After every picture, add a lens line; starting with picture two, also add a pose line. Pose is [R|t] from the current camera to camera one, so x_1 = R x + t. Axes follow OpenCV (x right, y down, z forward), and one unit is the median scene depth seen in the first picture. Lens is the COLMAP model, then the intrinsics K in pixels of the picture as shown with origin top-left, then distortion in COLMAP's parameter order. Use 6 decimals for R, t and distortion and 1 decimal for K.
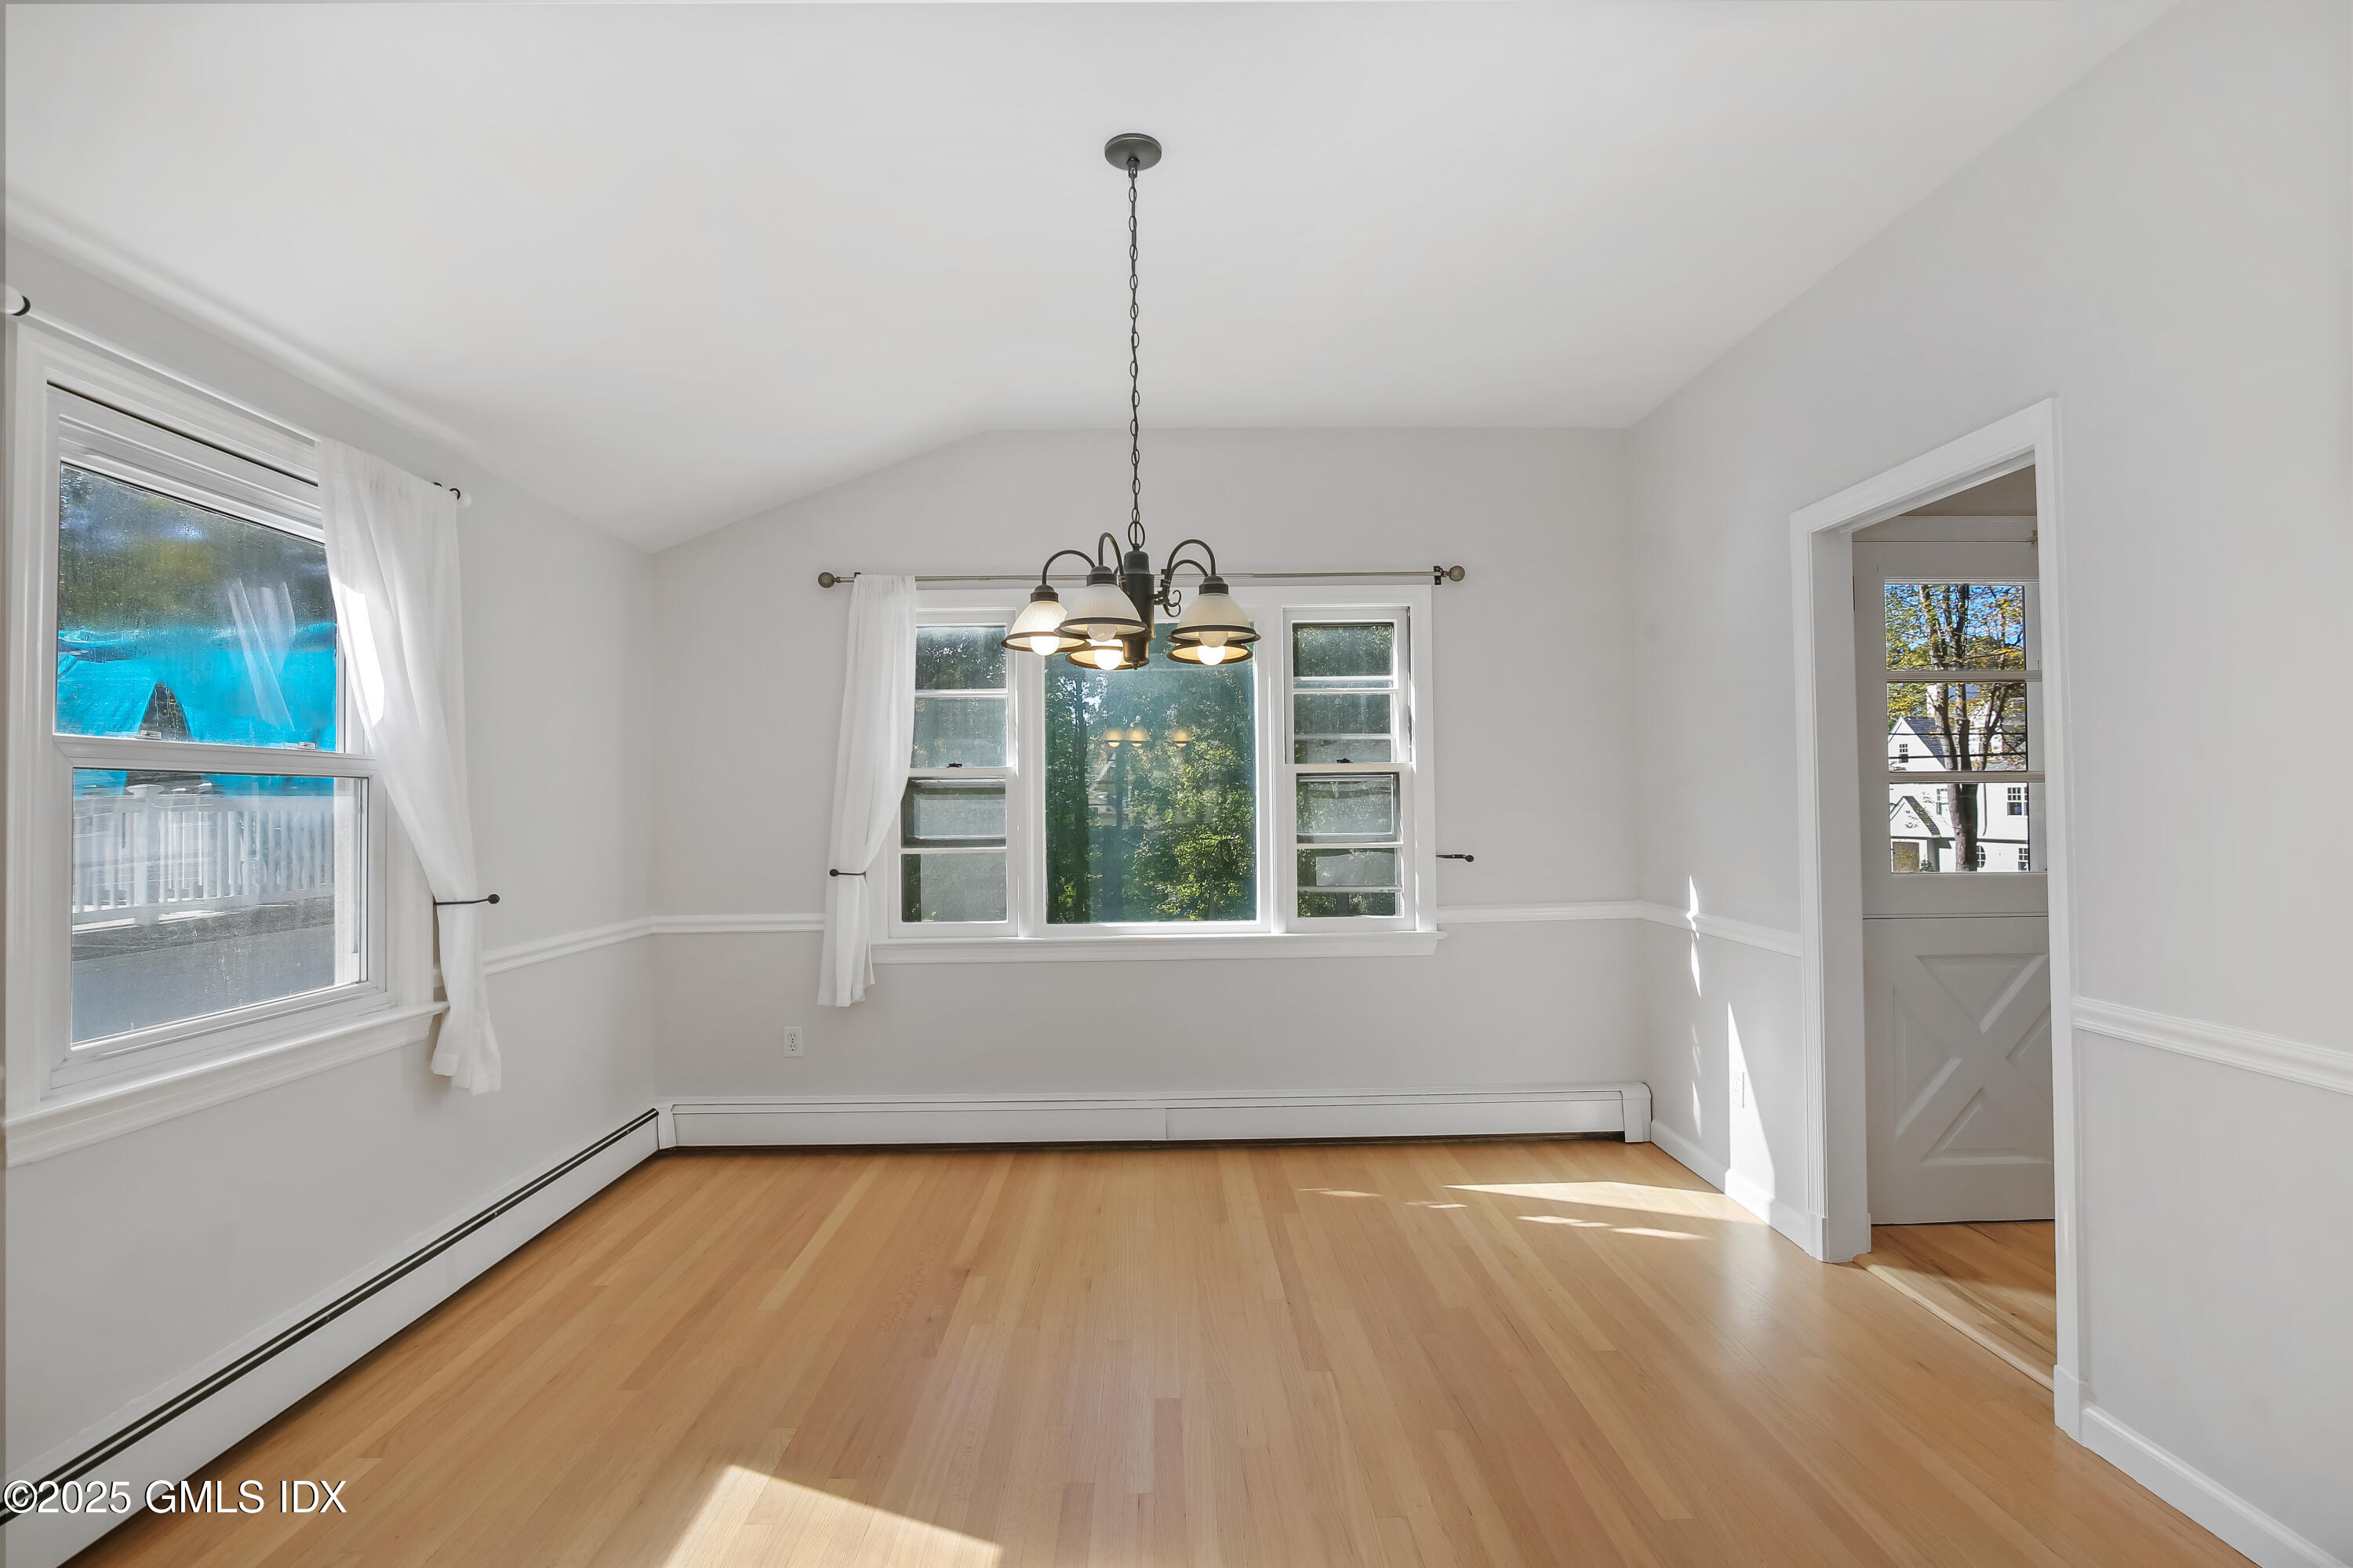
lens RADIAL K [[1074.0, 0, 1176.9], [0, 1074.0, 782.8], [0, 0, 1]] dist [-0.020003, -0.000046]
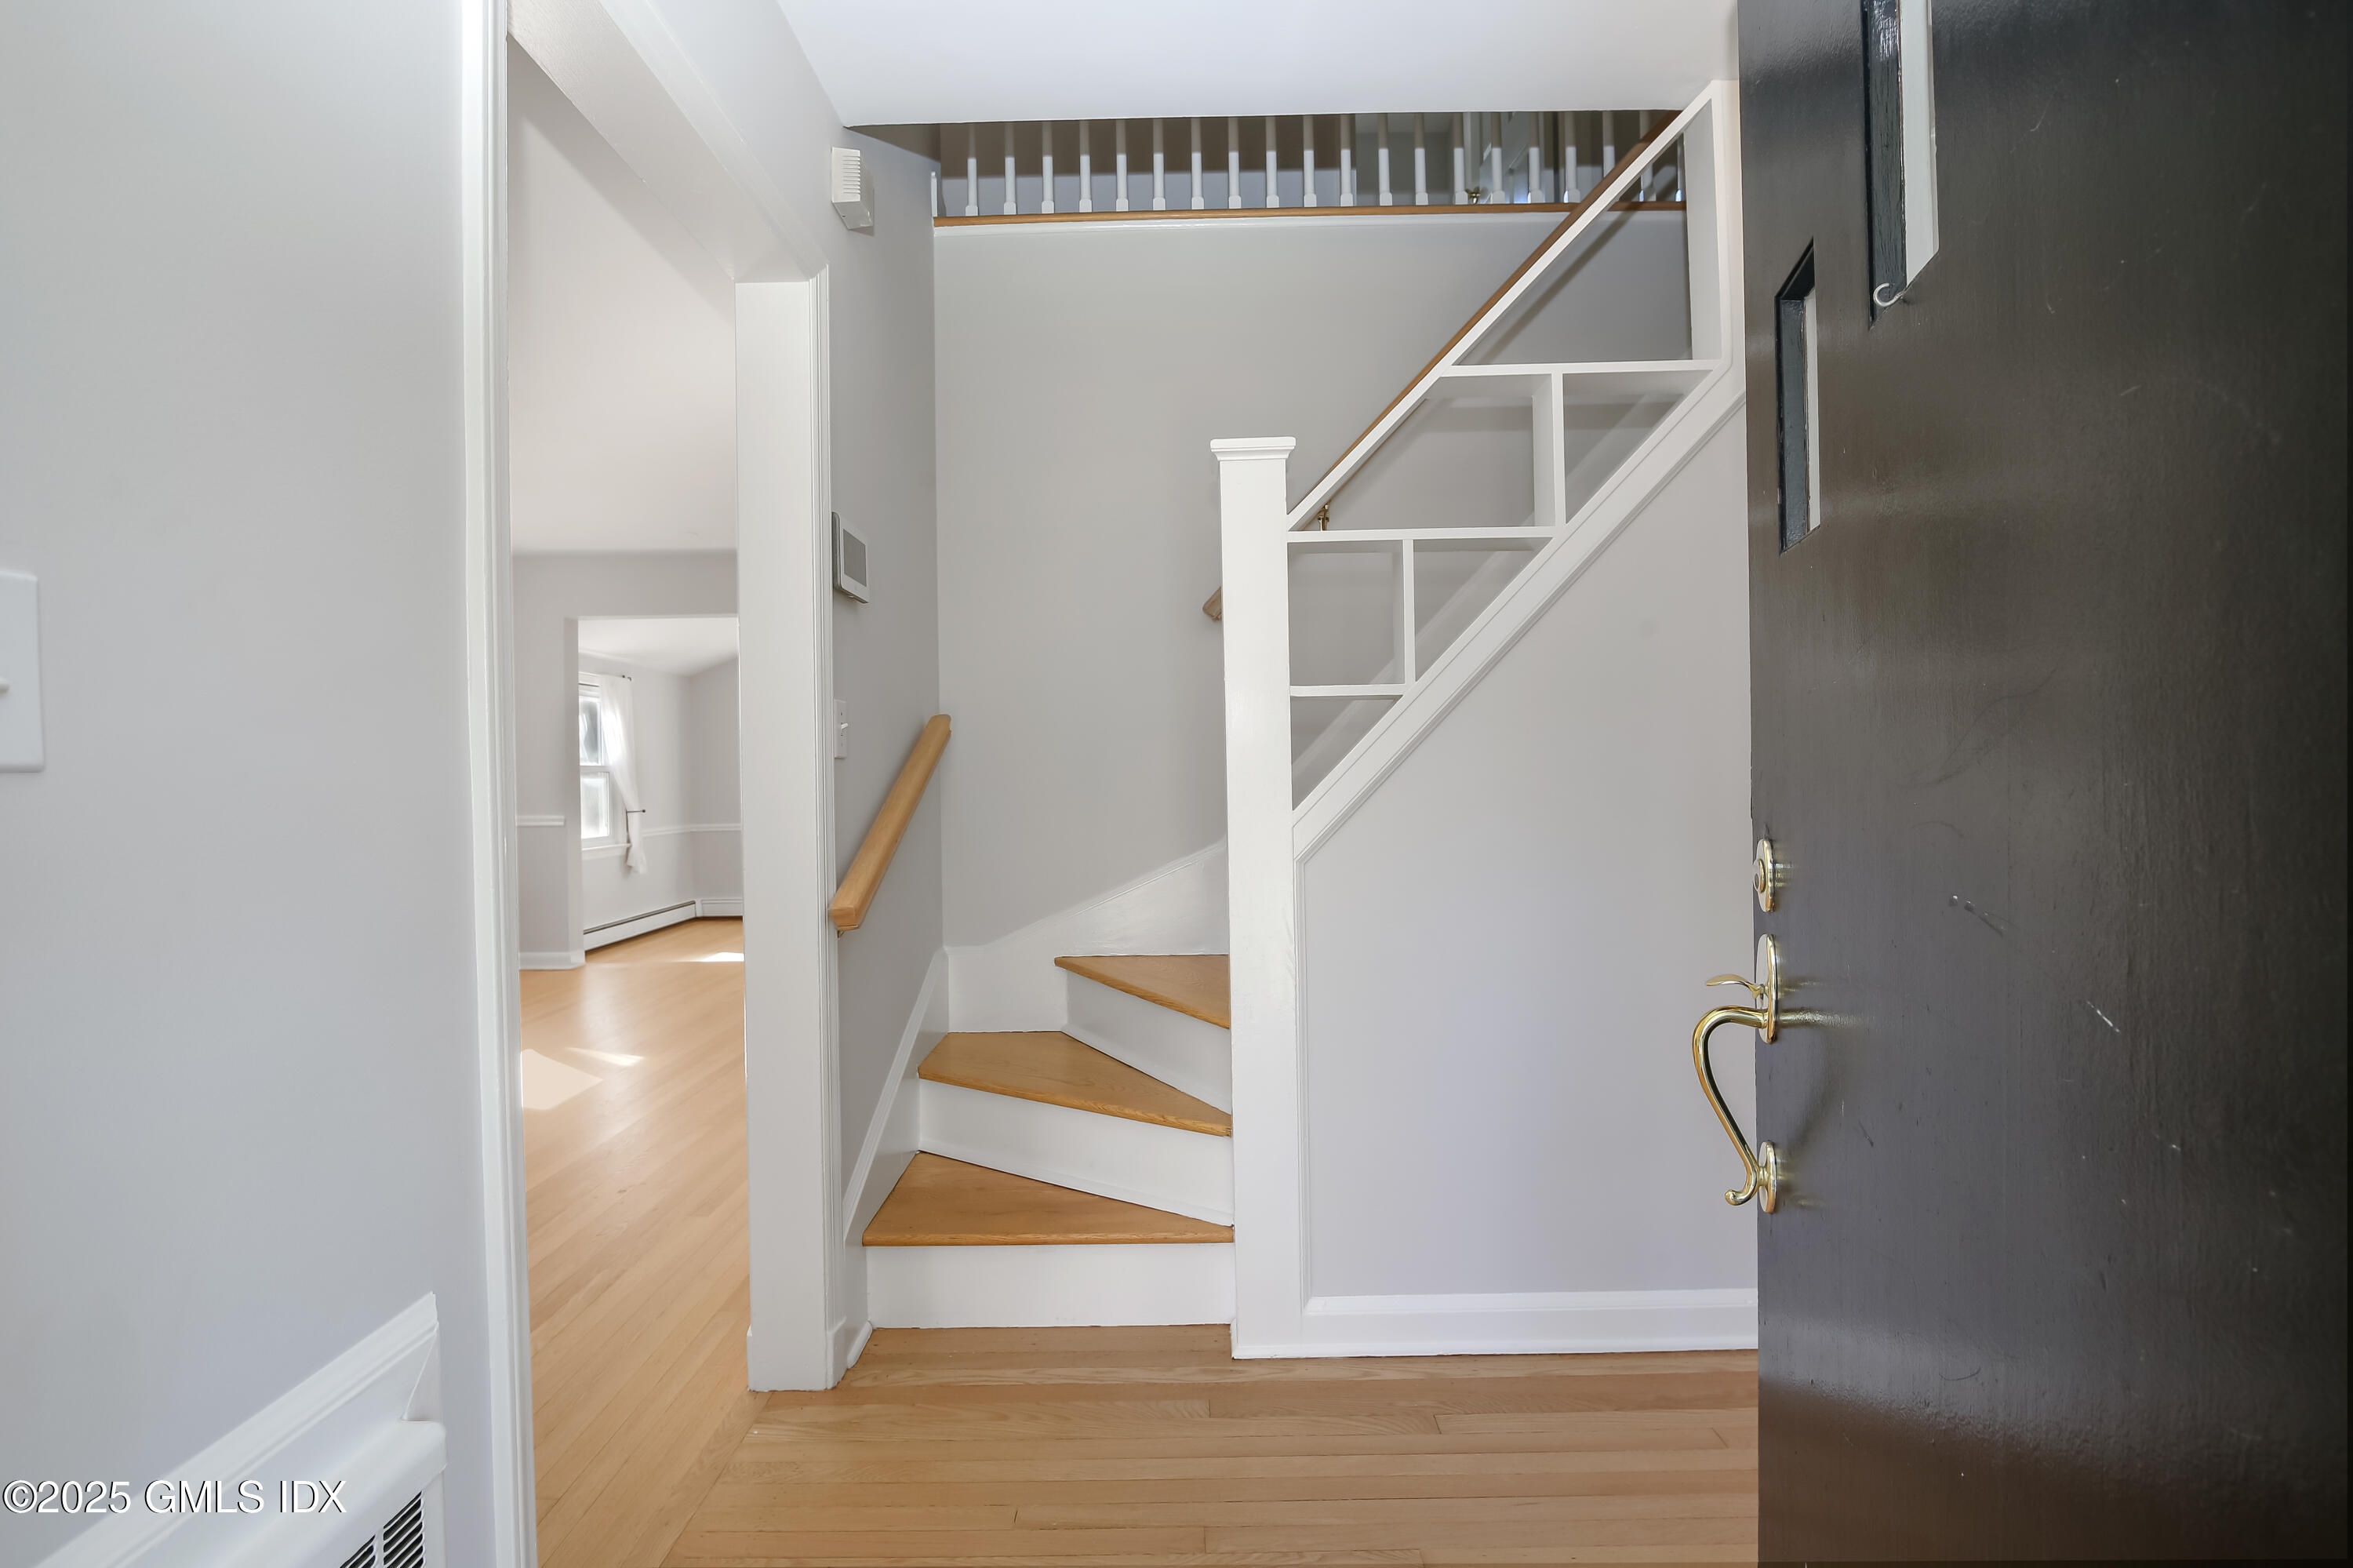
lens RADIAL K [[1074.0, 0, 1187.6], [0, 1074.0, 767.5], [0, 0, 1]] dist [-0.020003, -0.000046]
pose [[0.999960, -0.006665, 0.005910, 0.650624], [0.006585, 0.999887, 0.013492, -0.033603], [-0.005999, -0.013452, 0.999892, -1.498073]]
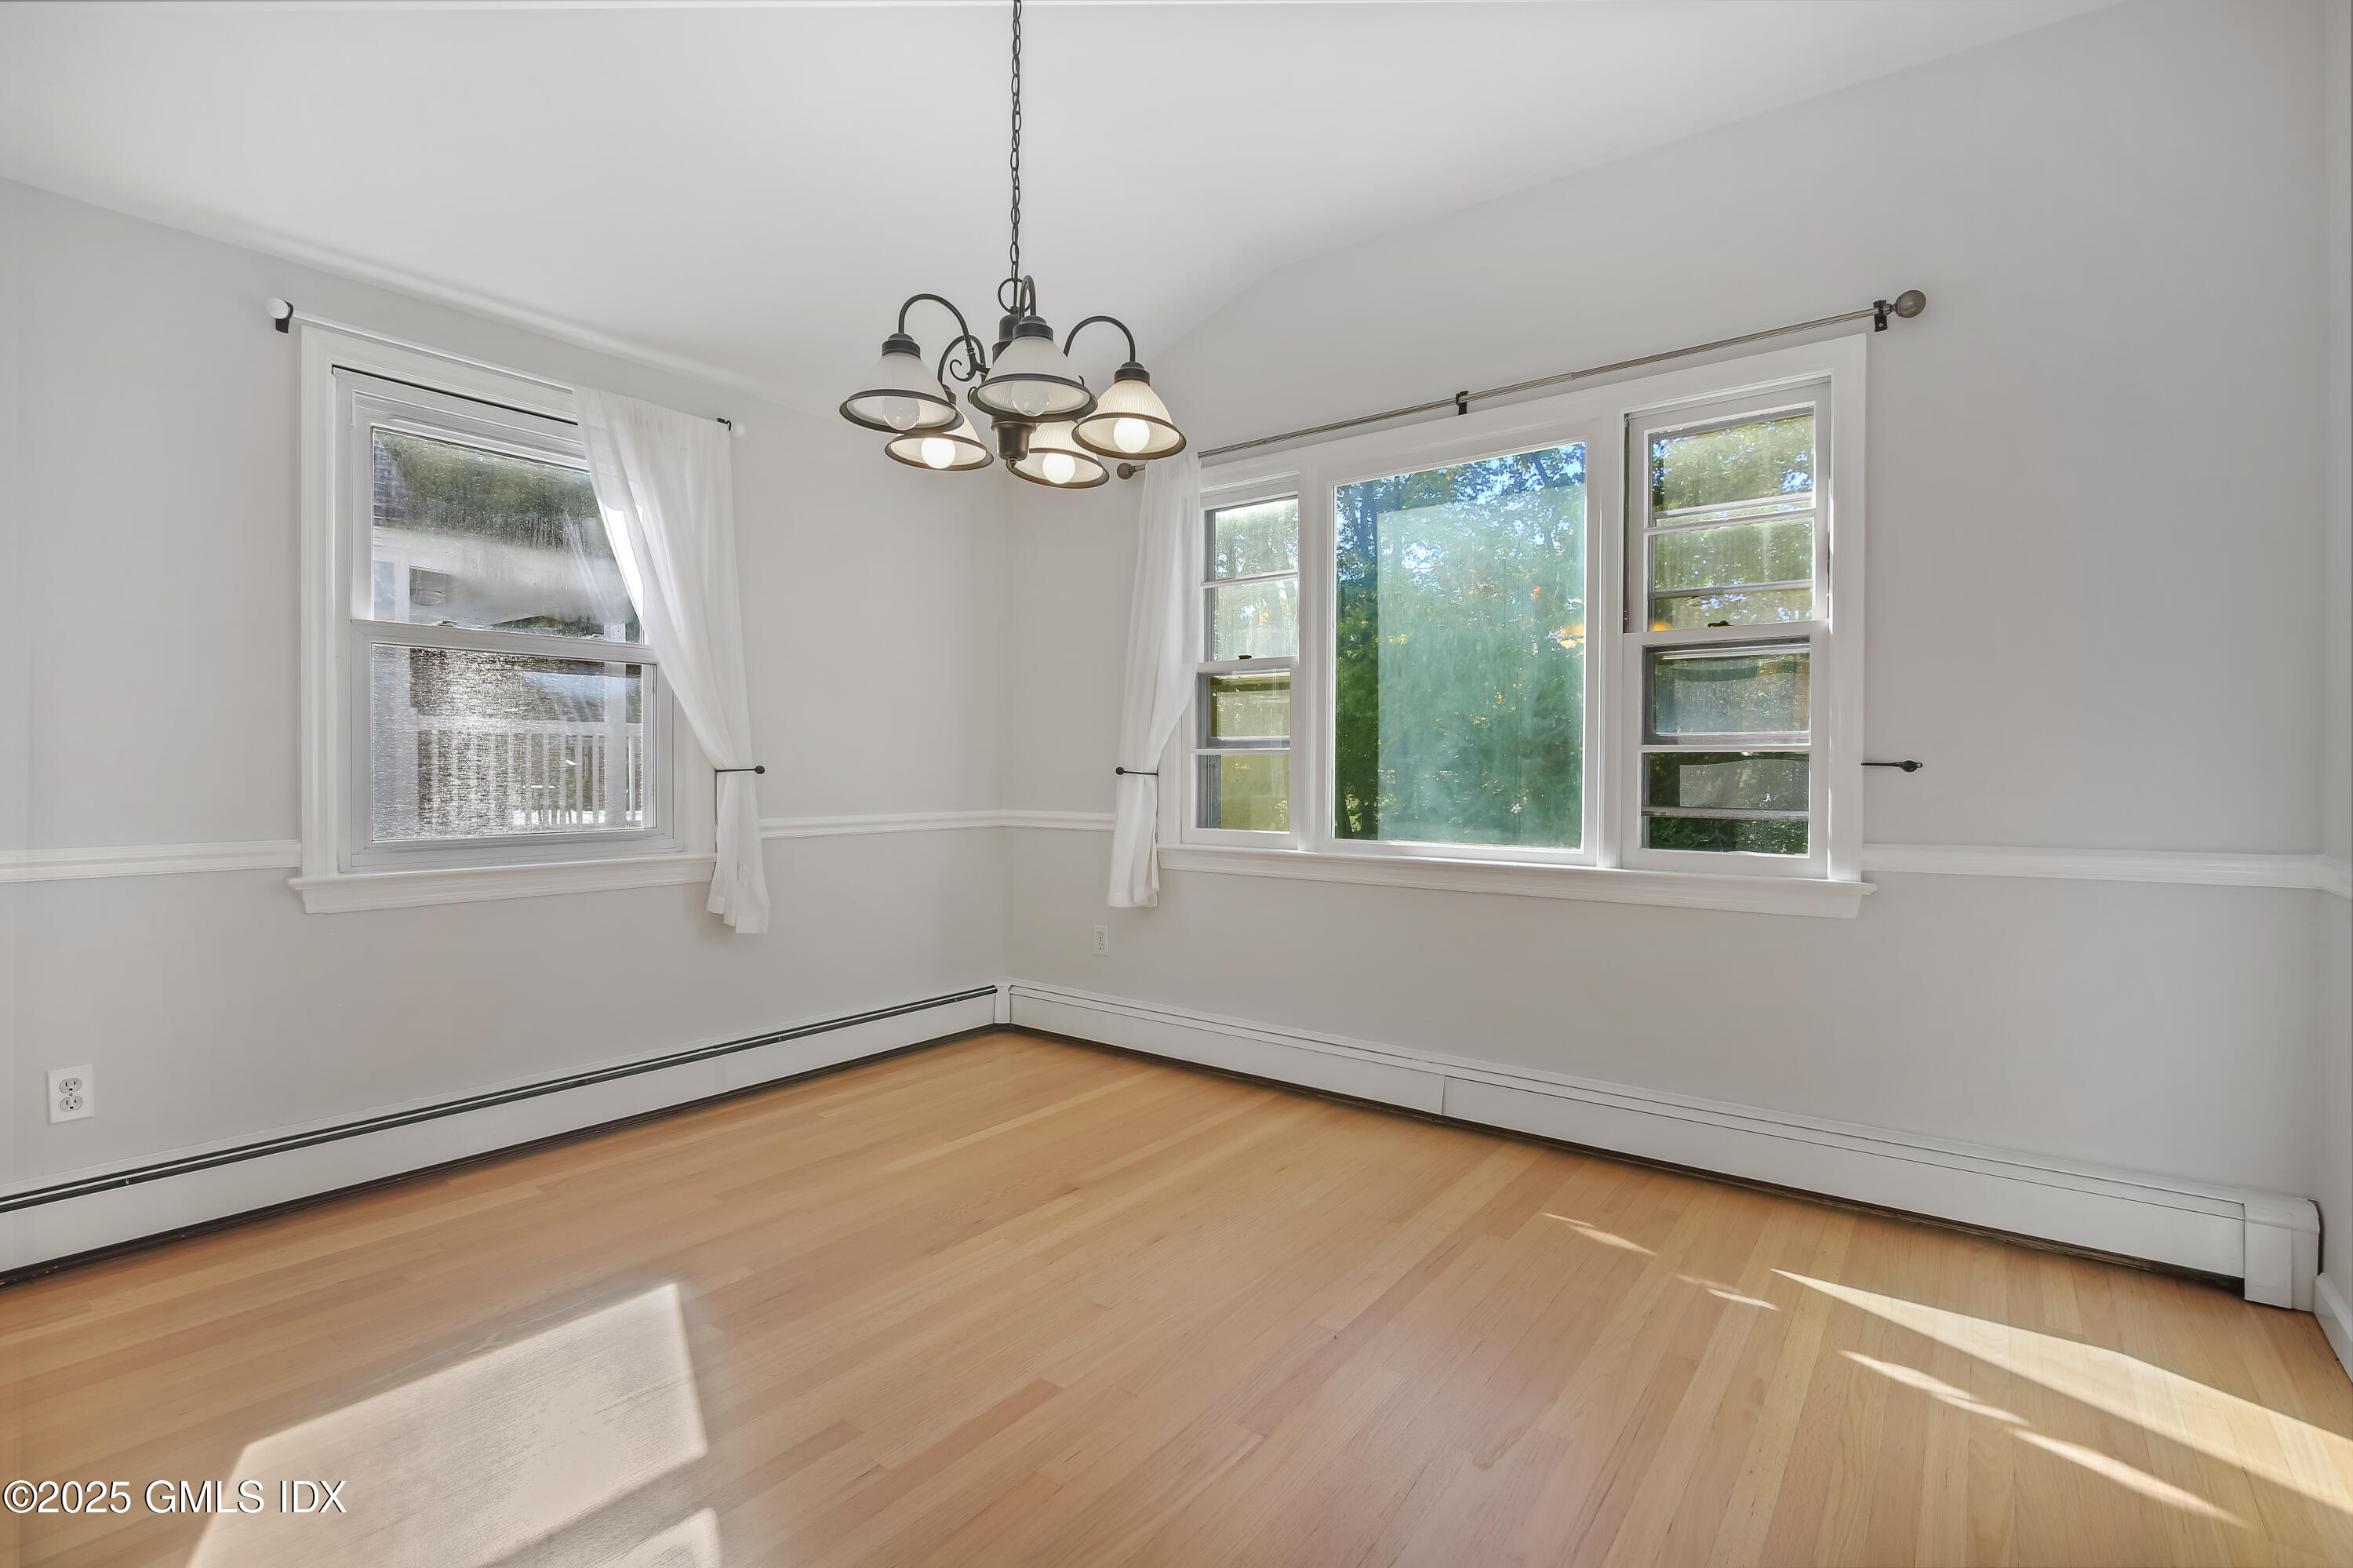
lens RADIAL K [[1074.0, 0, 1168.1], [0, 1074.0, 778.8], [0, 0, 1]] dist [-0.020003, -0.000046]
pose [[0.782191, 0.021586, -0.622664, 0.320626], [0.000939, 0.999358, 0.035824, 0.055817], [0.623037, -0.028606, 0.781669, 0.260456]]
